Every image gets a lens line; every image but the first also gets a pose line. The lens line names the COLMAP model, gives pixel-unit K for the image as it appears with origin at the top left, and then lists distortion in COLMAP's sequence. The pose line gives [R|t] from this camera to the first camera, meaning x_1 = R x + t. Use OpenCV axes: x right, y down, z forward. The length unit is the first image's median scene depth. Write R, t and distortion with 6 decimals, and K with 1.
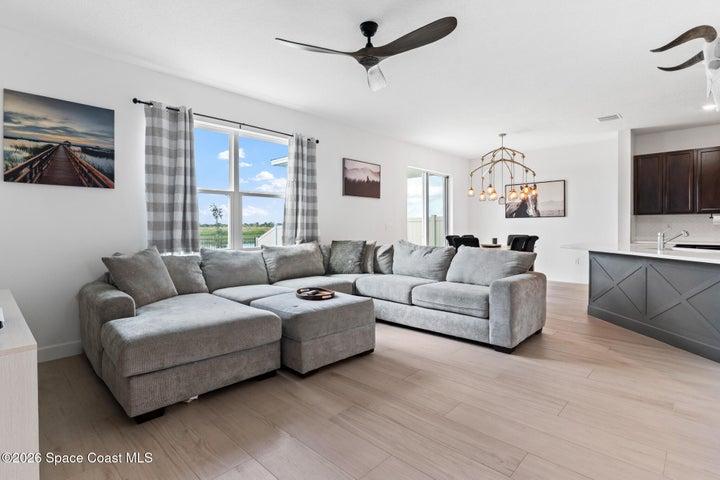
lens RADIAL K [[349.3, 0, 360.0], [0, 349.3, 240.0], [0, 0, 1]] dist [0.008452, -0.000136]
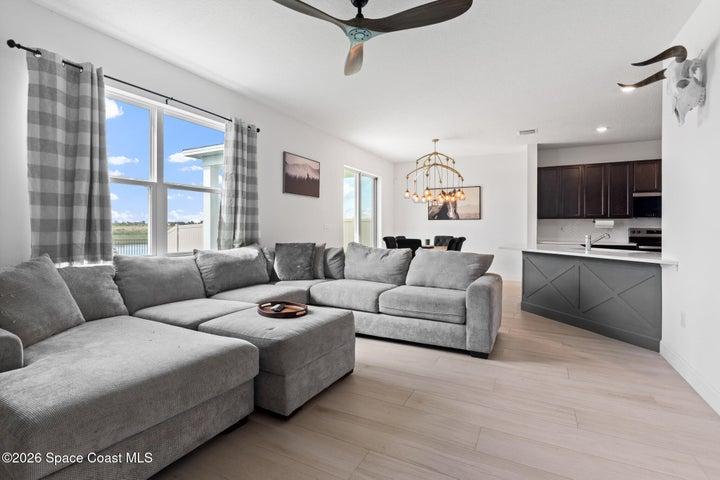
lens RADIAL K [[339.1, 0, 357.2], [0, 339.1, 236.6], [0, 0, 1]] dist [0.006760, -0.000059]
pose [[0.961463, -0.000773, 0.274934, -0.157052], [0.003277, 0.999957, -0.008648, -0.009091], [-0.274915, 0.009216, 0.961424, 0.155934]]
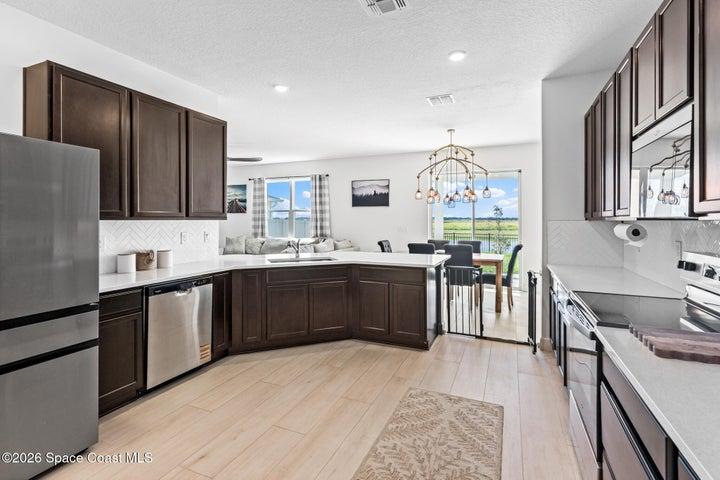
lens RADIAL K [[349.3, 0, 360.0], [0, 349.3, 240.0], [0, 0, 1]] dist [0.008452, -0.000136]
pose [[0.345221, 0.025392, -0.938178, 1.917638], [-0.058766, 0.998257, 0.005394, -0.005102], [0.936680, 0.053271, 0.346112, 0.806646]]
